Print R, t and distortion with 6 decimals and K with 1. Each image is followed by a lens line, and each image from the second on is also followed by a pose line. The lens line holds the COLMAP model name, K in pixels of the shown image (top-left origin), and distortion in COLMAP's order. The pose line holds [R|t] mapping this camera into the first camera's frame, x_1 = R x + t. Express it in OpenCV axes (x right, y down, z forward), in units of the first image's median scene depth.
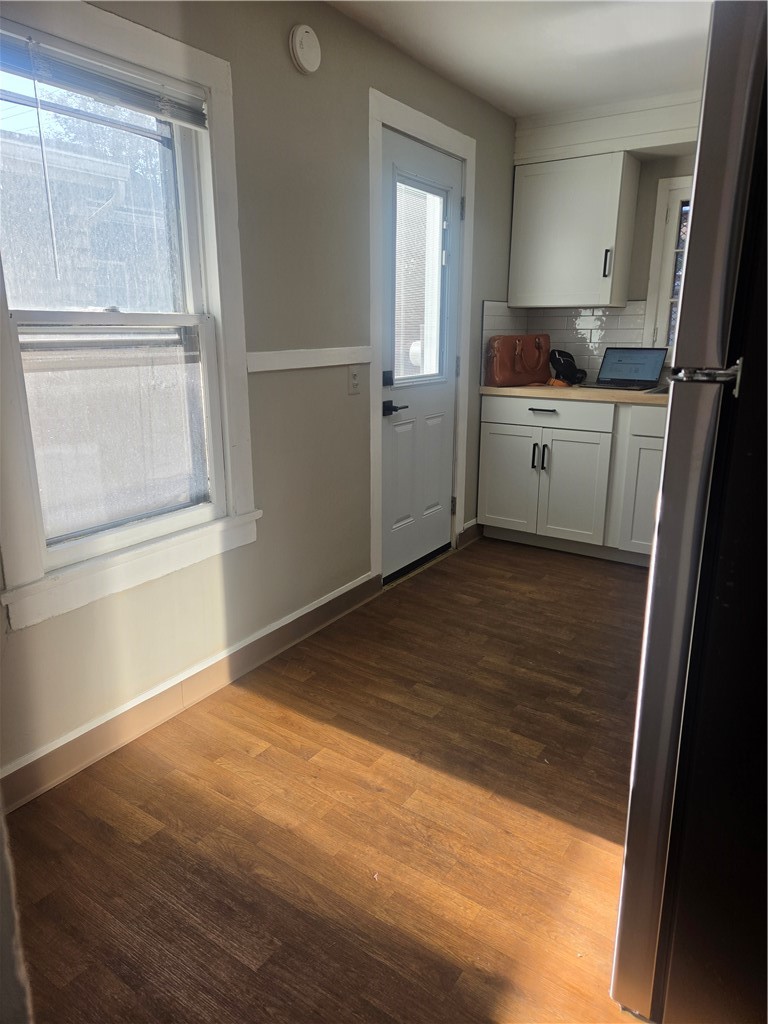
lens RADIAL K [[686.7, 0, 384.7], [0, 686.7, 507.6], [0, 0, 1]] dist [0.029729, -0.008243]
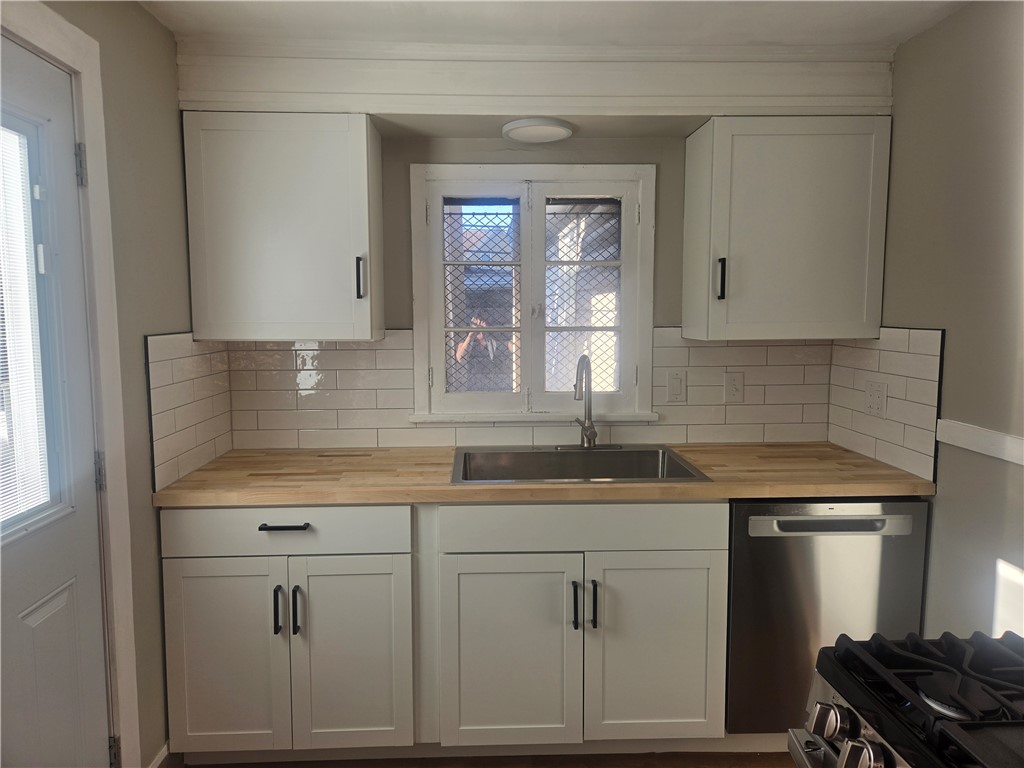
lens RADIAL K [[686.7, 0, 508.4], [0, 686.7, 378.4], [0, 0, 1]] dist [0.029729, -0.008243]
pose [[0.808124, -0.061199, 0.585824, 0.056143], [0.154815, 0.981687, -0.111008, -0.170058], [-0.568302, 0.180403, 0.802800, 0.428600]]
